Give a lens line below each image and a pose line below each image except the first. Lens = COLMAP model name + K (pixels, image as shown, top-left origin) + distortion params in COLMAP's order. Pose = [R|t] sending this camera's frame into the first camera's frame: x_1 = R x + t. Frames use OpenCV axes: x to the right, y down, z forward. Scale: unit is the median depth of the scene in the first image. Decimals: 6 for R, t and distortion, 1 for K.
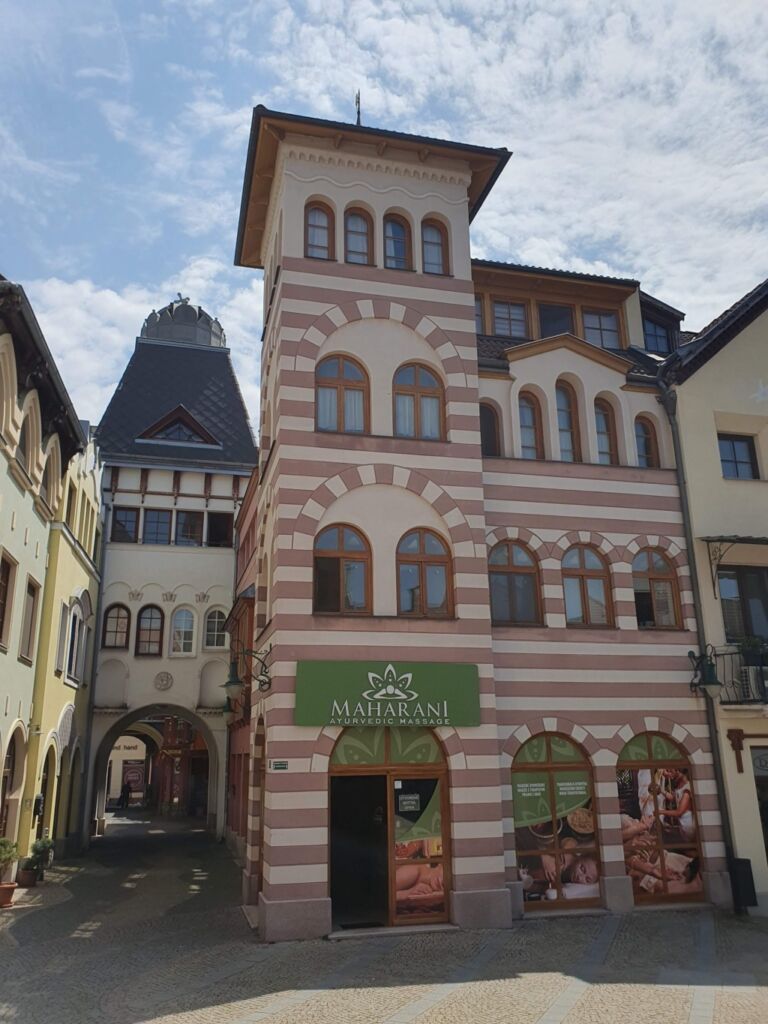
lens RADIAL K [[812.4, 0, 385.8], [0, 812.4, 518.7], [0, 0, 1]] dist [0.011281, 0.000374]
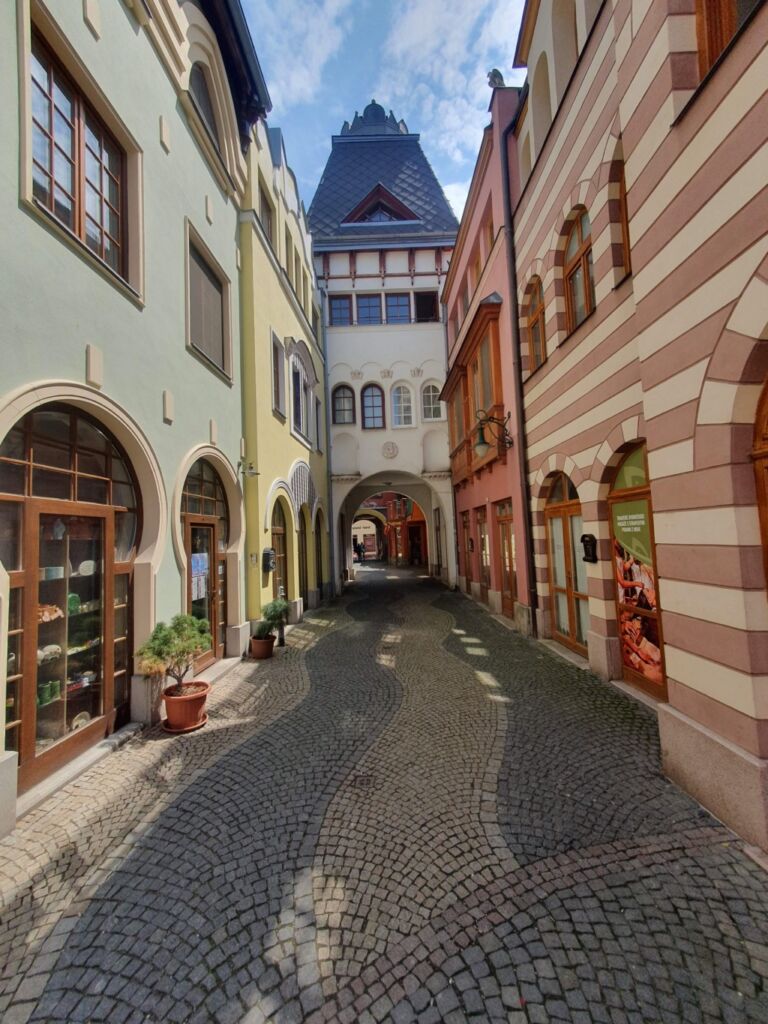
lens RADIAL K [[411.9, 0, 384.0], [0, 411.9, 512.0], [0, 0, 1]] dist [-0.000223, 0.000010]
pose [[0.968389, -0.041107, -0.246036, -0.143873], [0.095801, 0.971975, 0.214676, 0.155769], [0.230317, -0.231460, 0.945188, 0.444548]]
